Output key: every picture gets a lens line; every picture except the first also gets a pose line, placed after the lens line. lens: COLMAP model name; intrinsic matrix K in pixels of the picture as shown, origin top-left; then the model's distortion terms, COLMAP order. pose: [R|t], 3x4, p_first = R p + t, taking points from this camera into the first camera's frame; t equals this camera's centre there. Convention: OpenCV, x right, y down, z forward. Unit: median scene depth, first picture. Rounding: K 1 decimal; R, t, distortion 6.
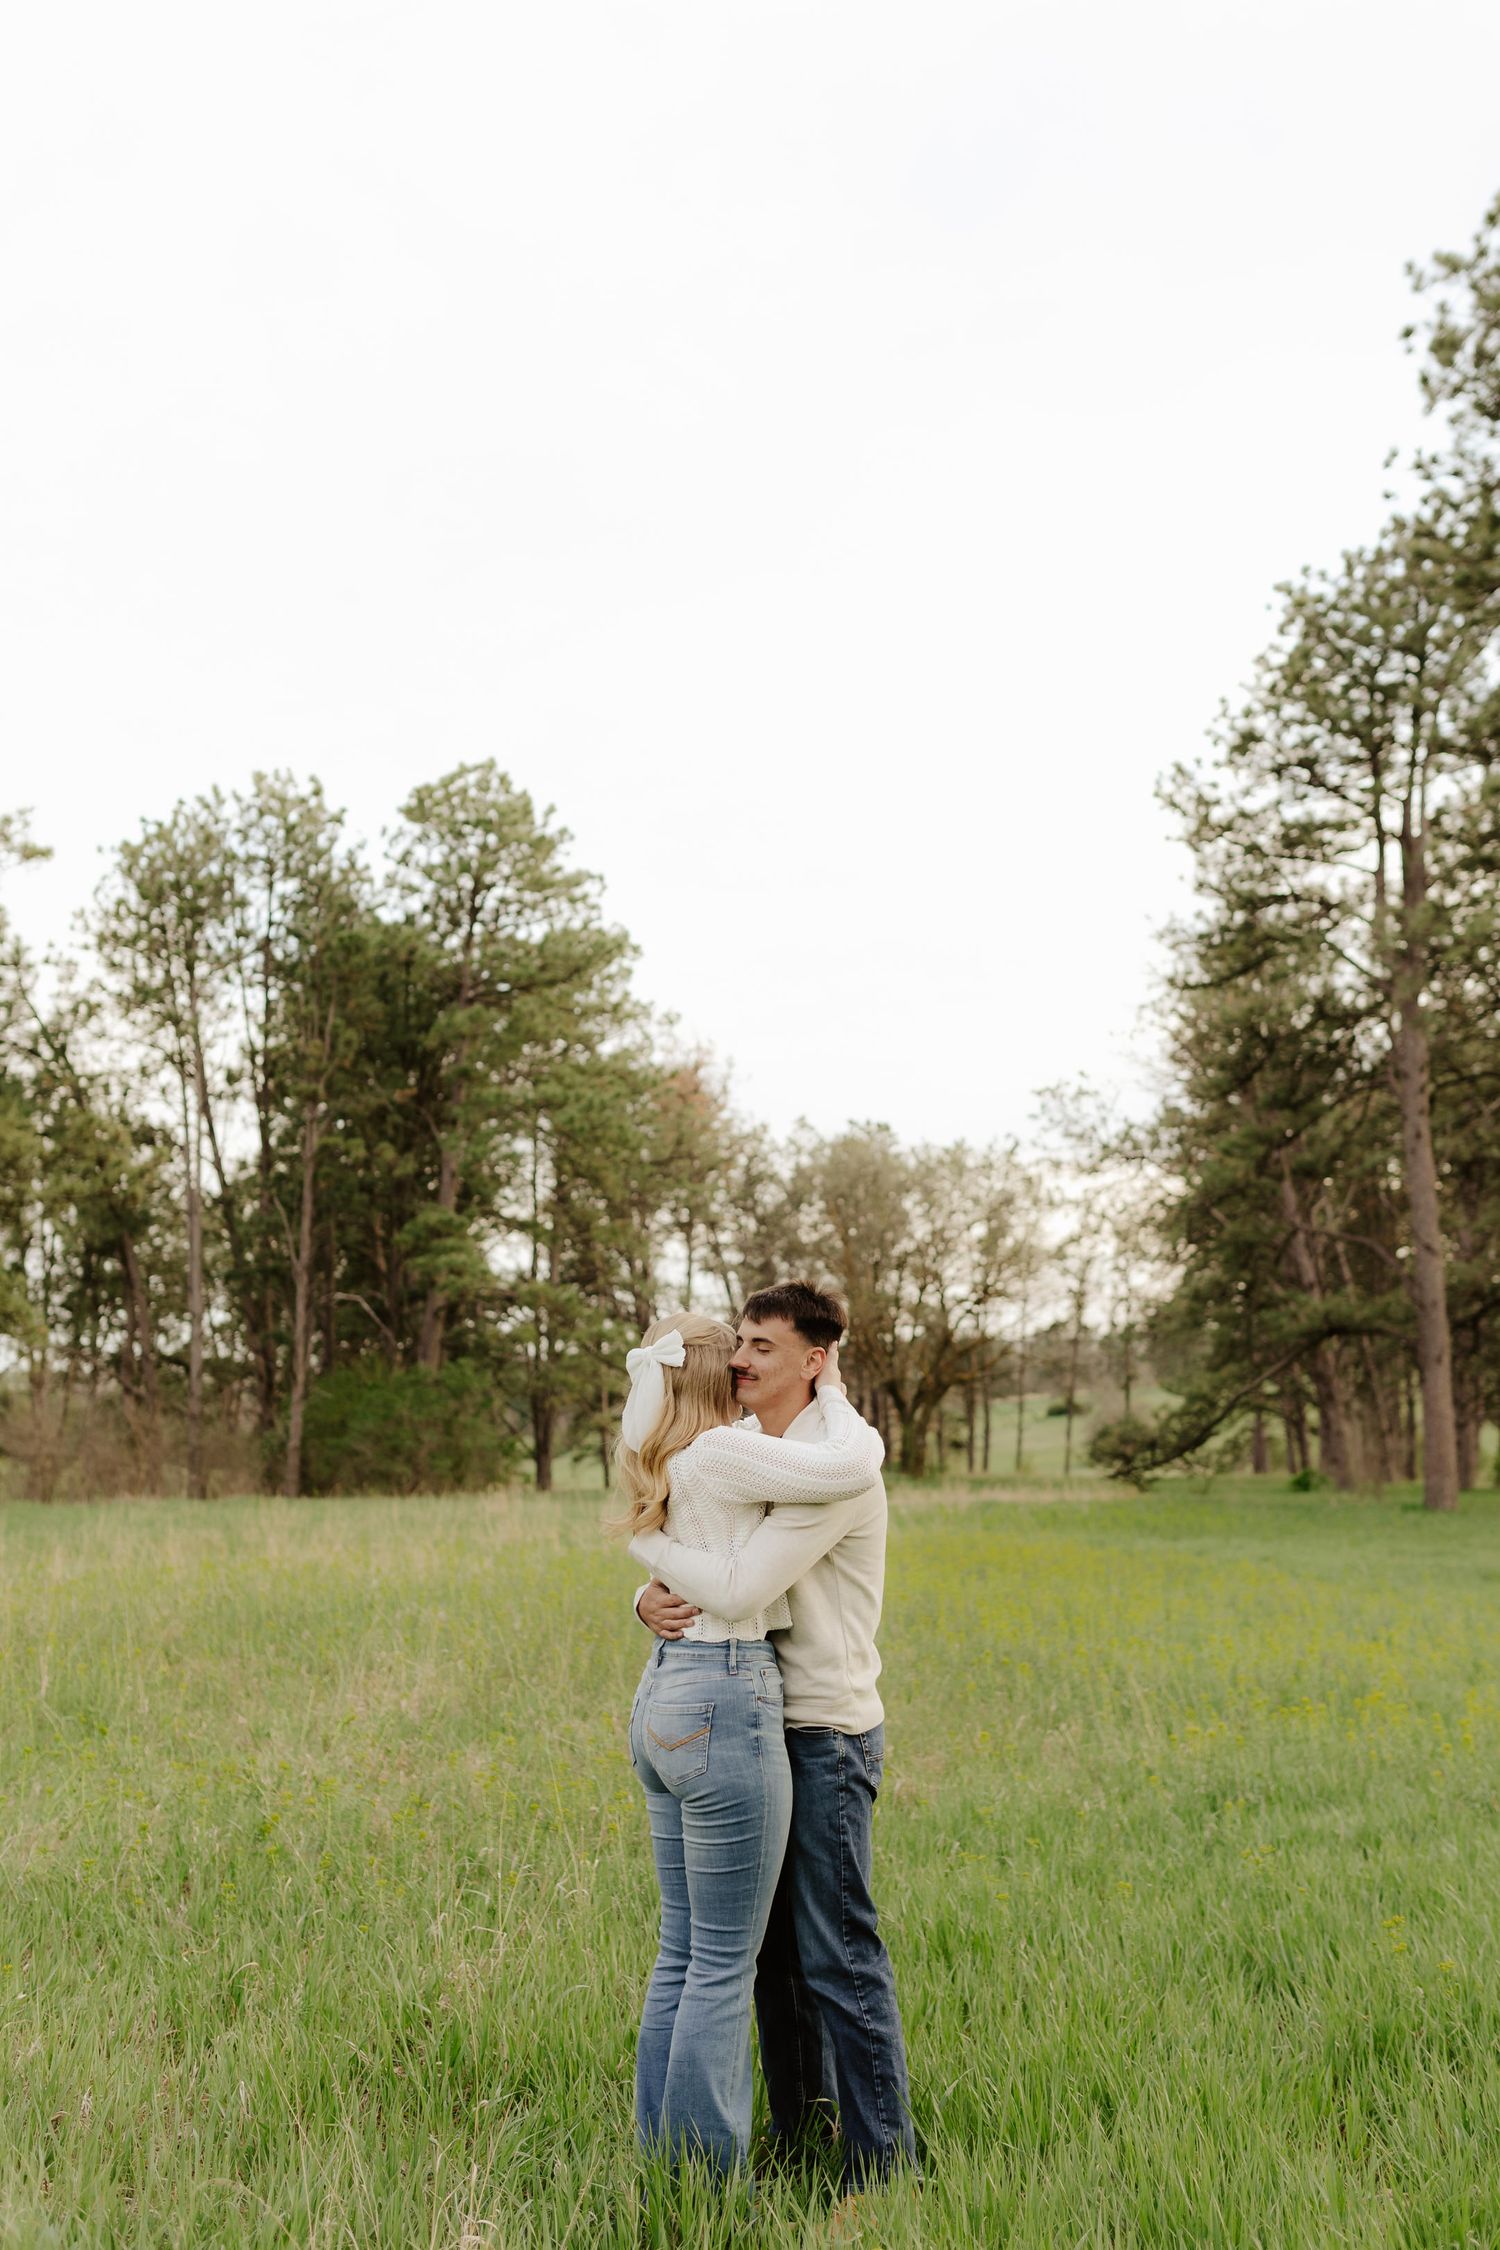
lens RADIAL K [[2216.2, 0, 750.0], [0, 2216.2, 1125.0], [0, 0, 1]] dist [0.021130, 0.006816]
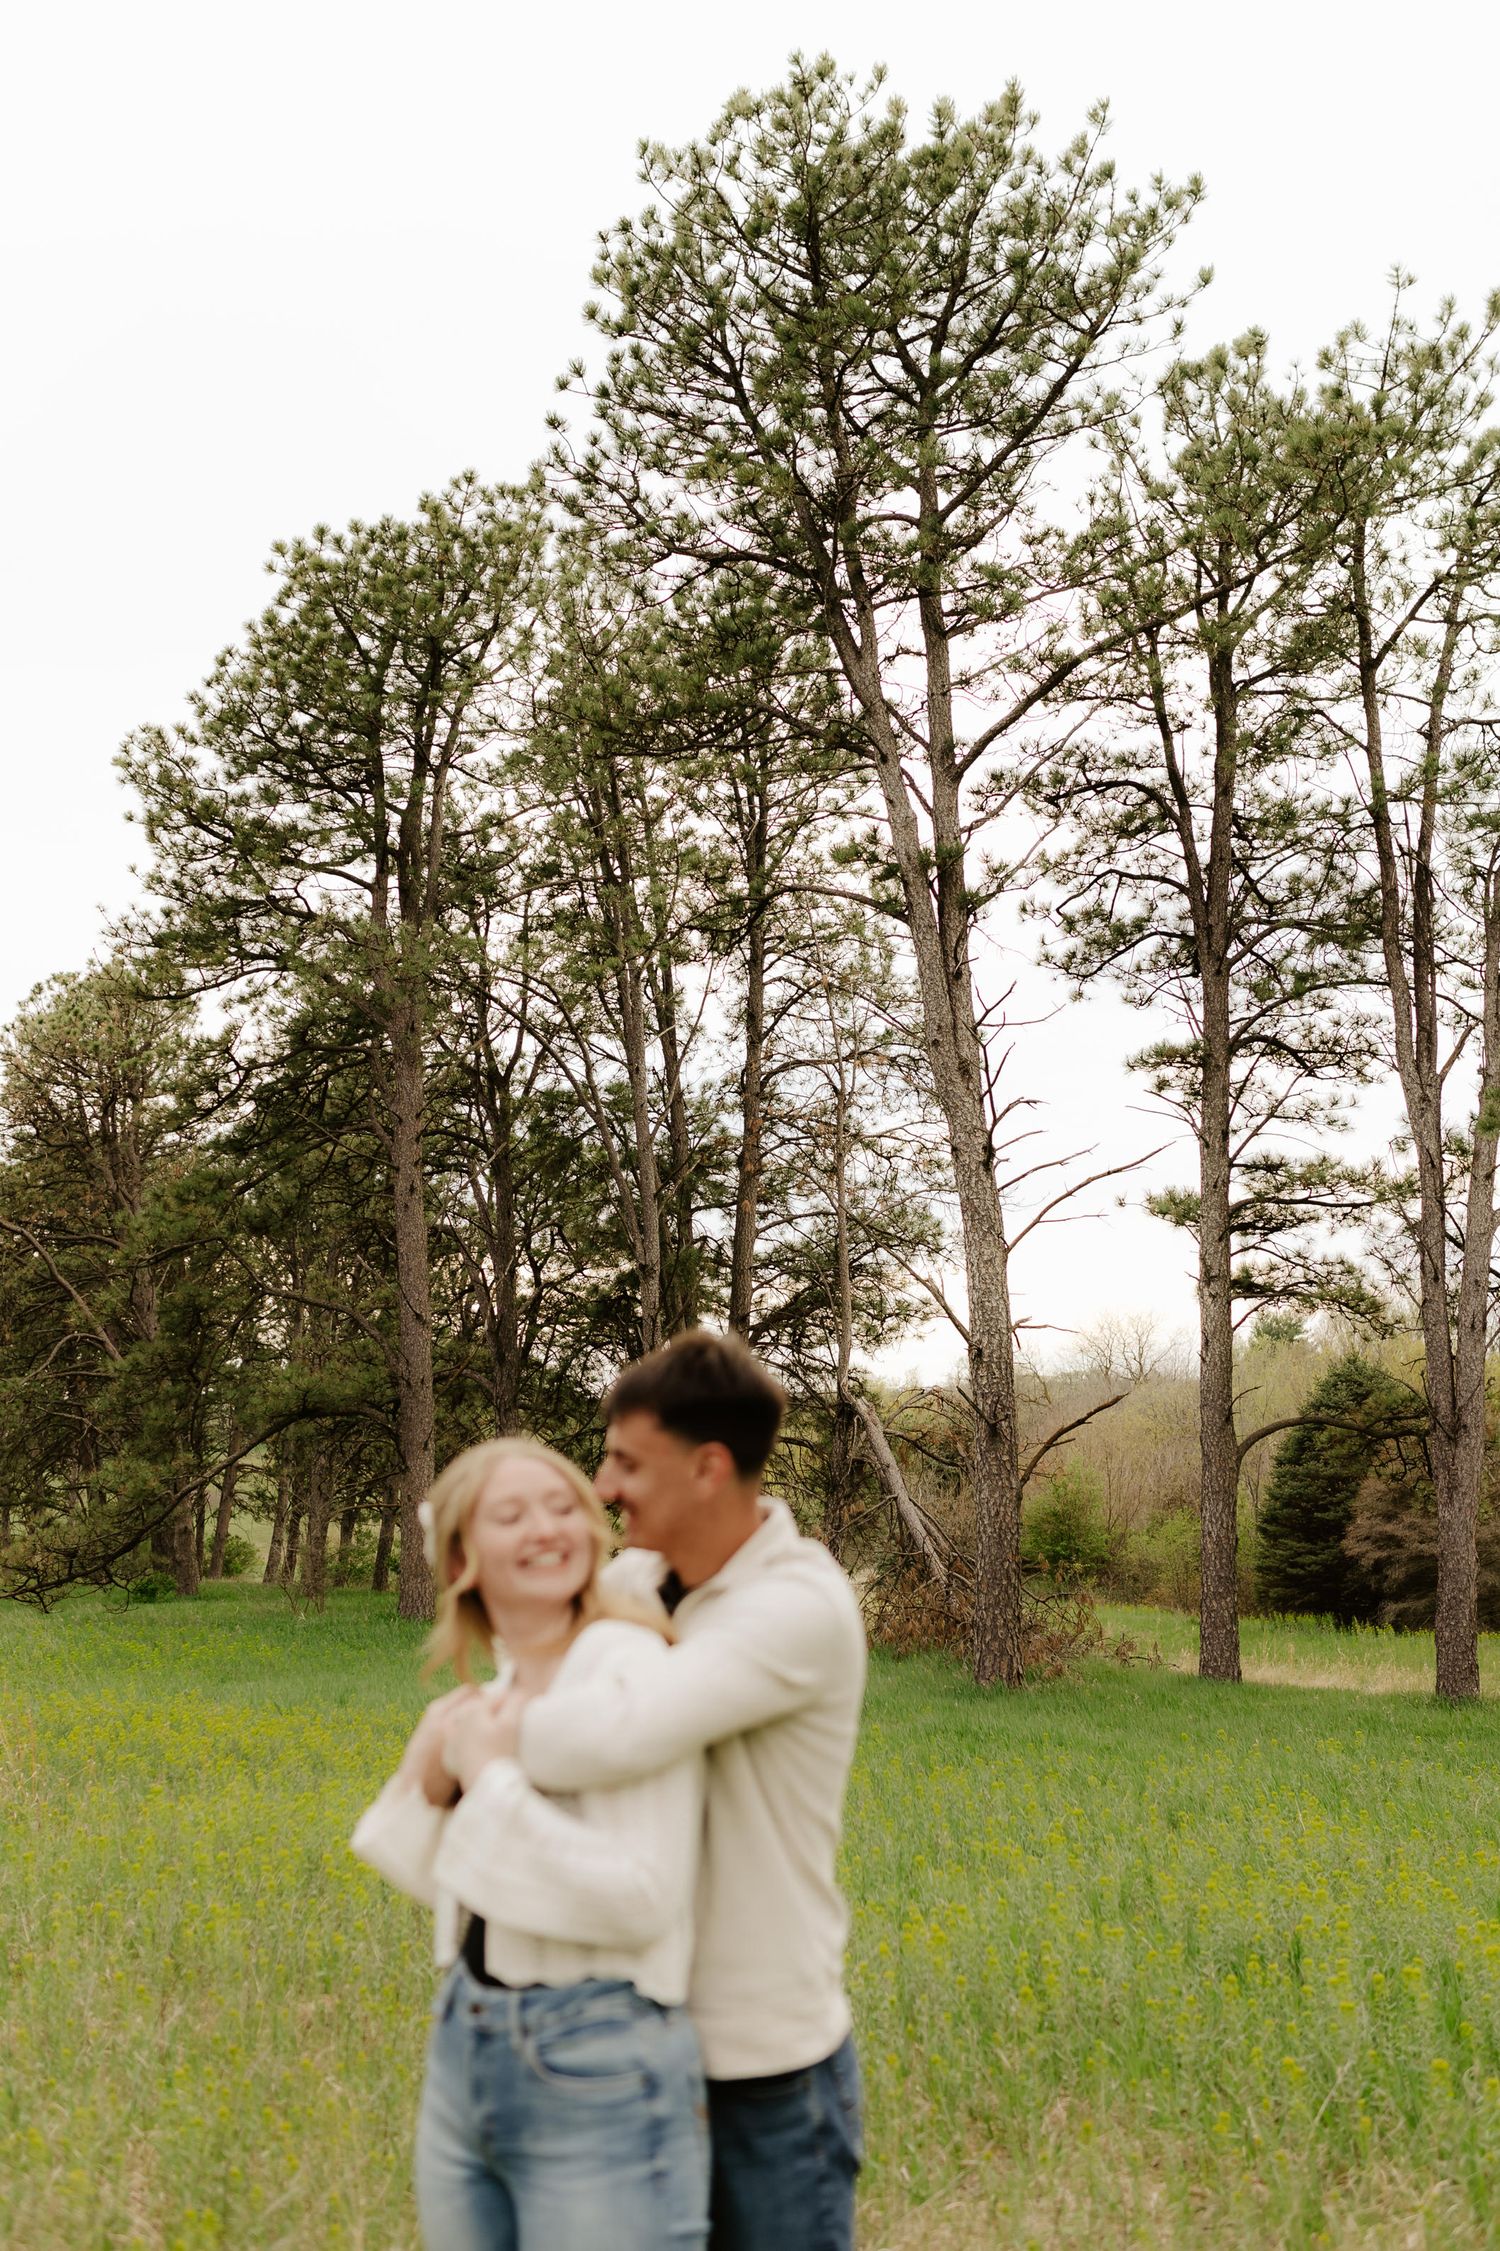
lens RADIAL K [[2244.6, 0, 754.7], [0, 2244.6, 1121.4], [0, 0, 1]] dist [-0.001964, 0.012930]
pose [[0.832950, 0.076883, 0.547982, -0.053599], [-0.054358, 0.996880, -0.057239, 0.015484], [-0.550672, 0.017890, 0.834530, 0.134216]]
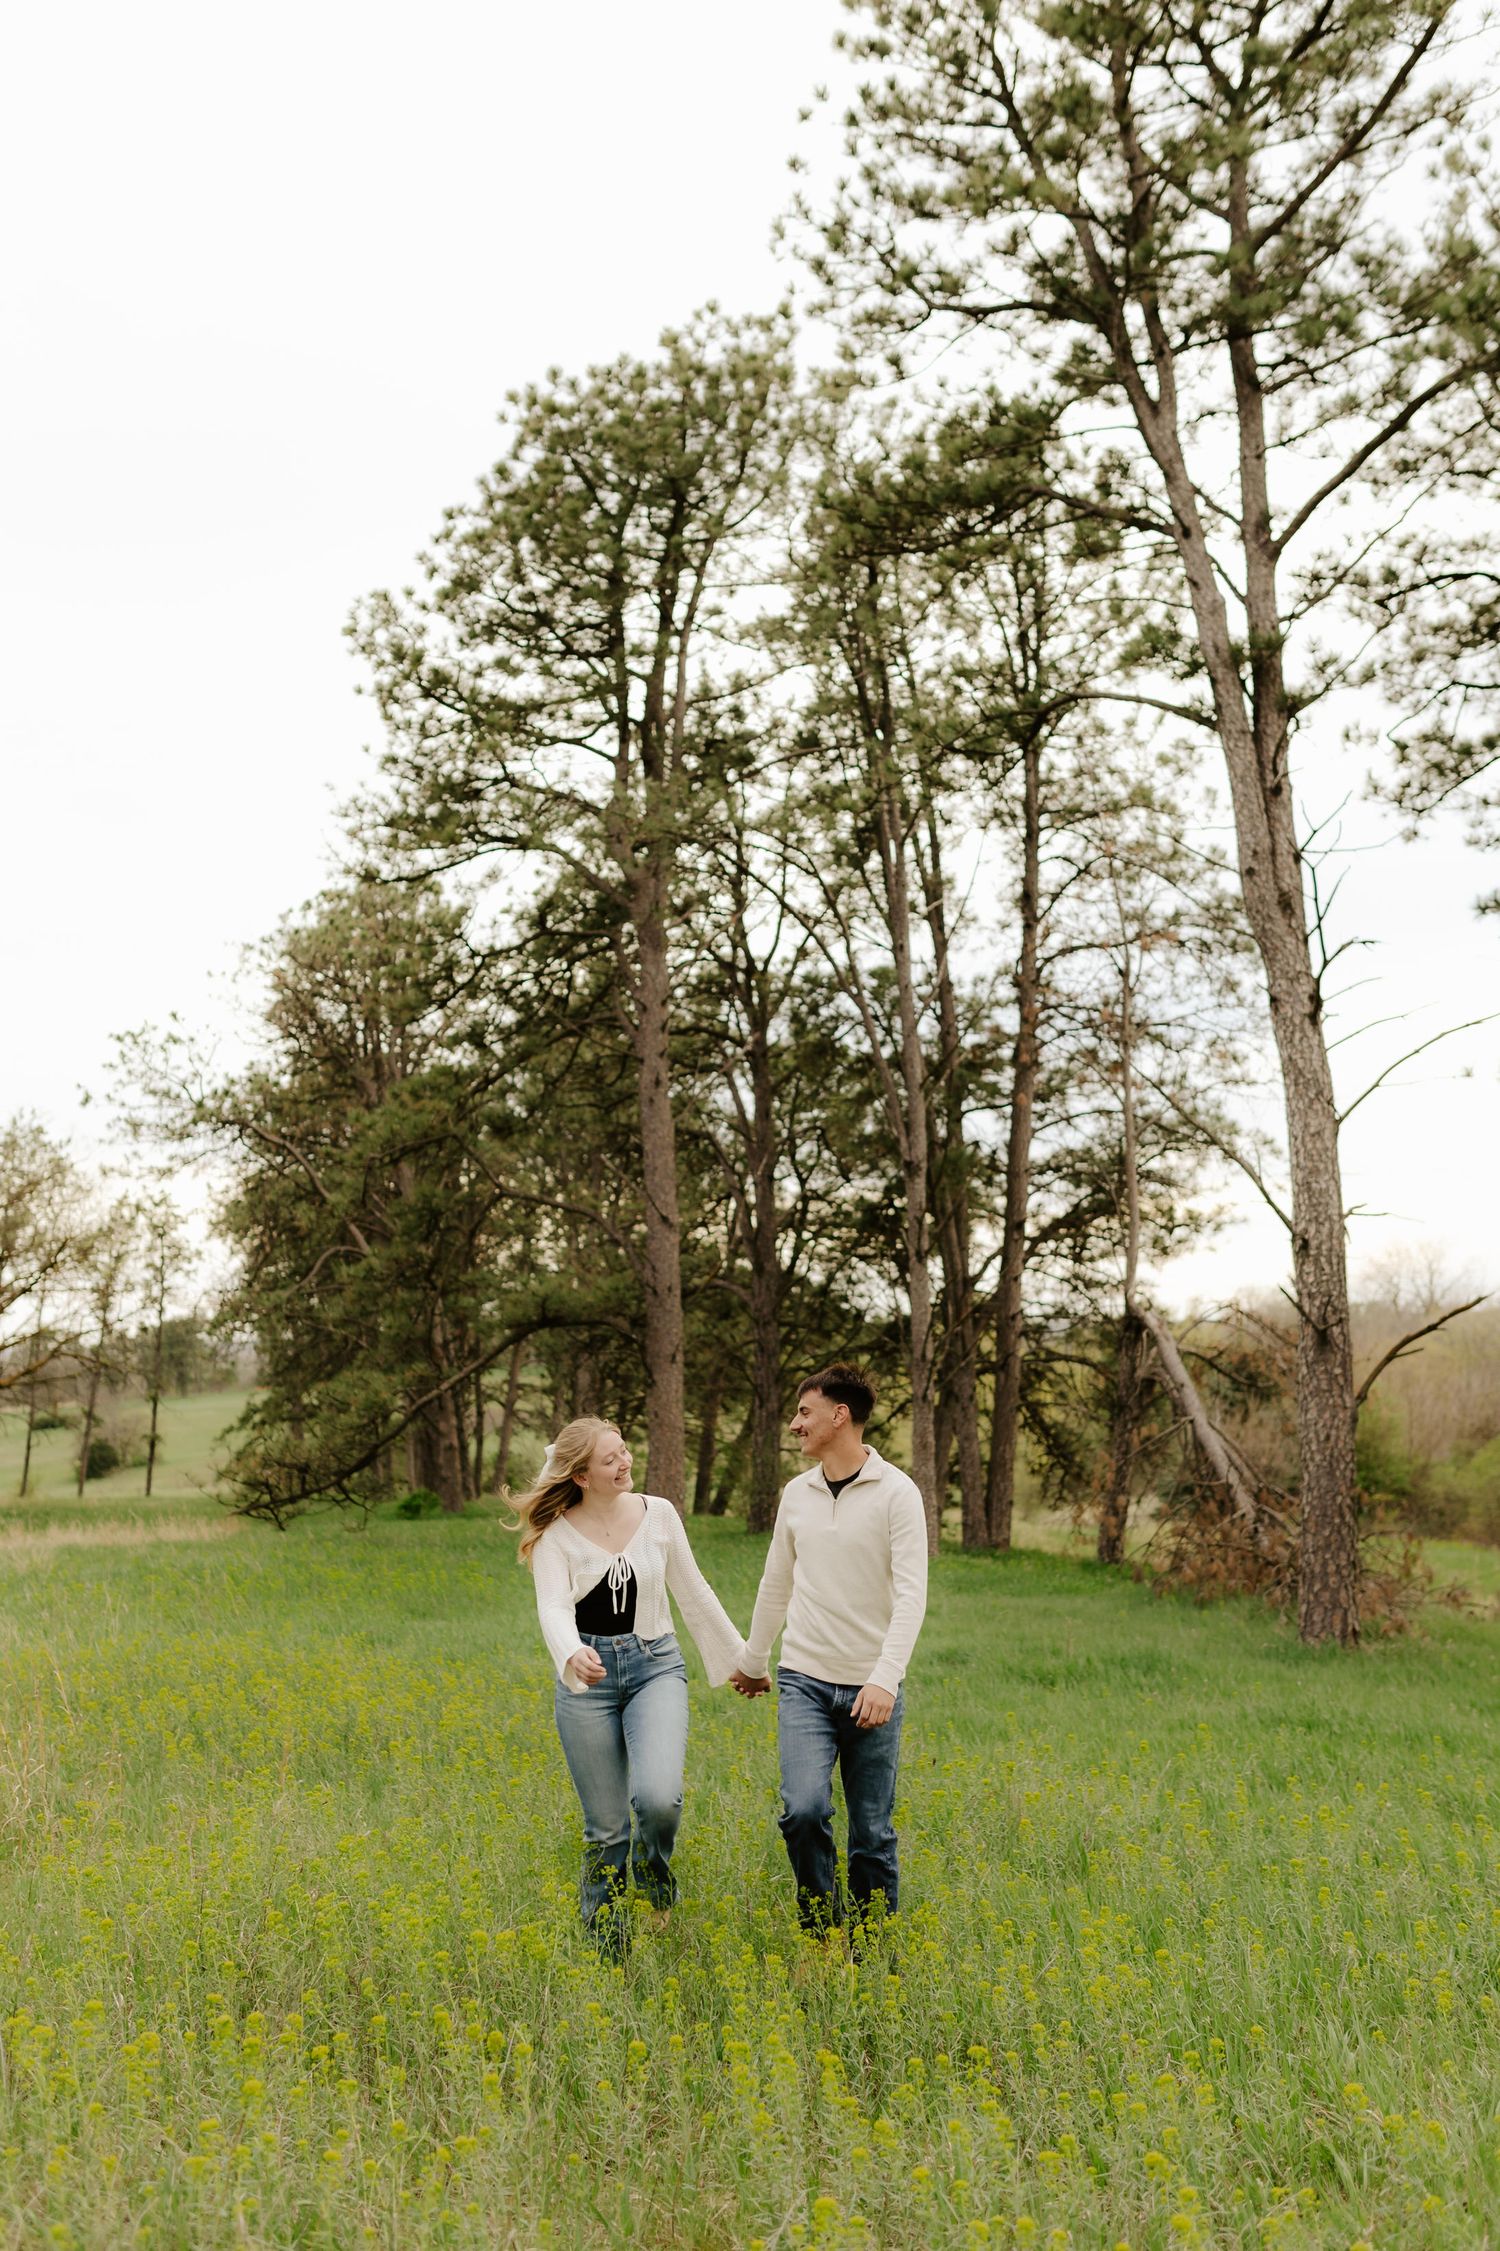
lens RADIAL K [[2162.8, 0, 750.0], [0, 2162.8, 1125.5], [0, 0, 1]] dist [-0.004337, 0.001323]
pose [[0.897033, 0.056510, 0.438335, -0.010262], [-0.052638, 0.998393, -0.020993, 0.025538], [-0.438817, -0.004242, 0.898566, 0.199161]]
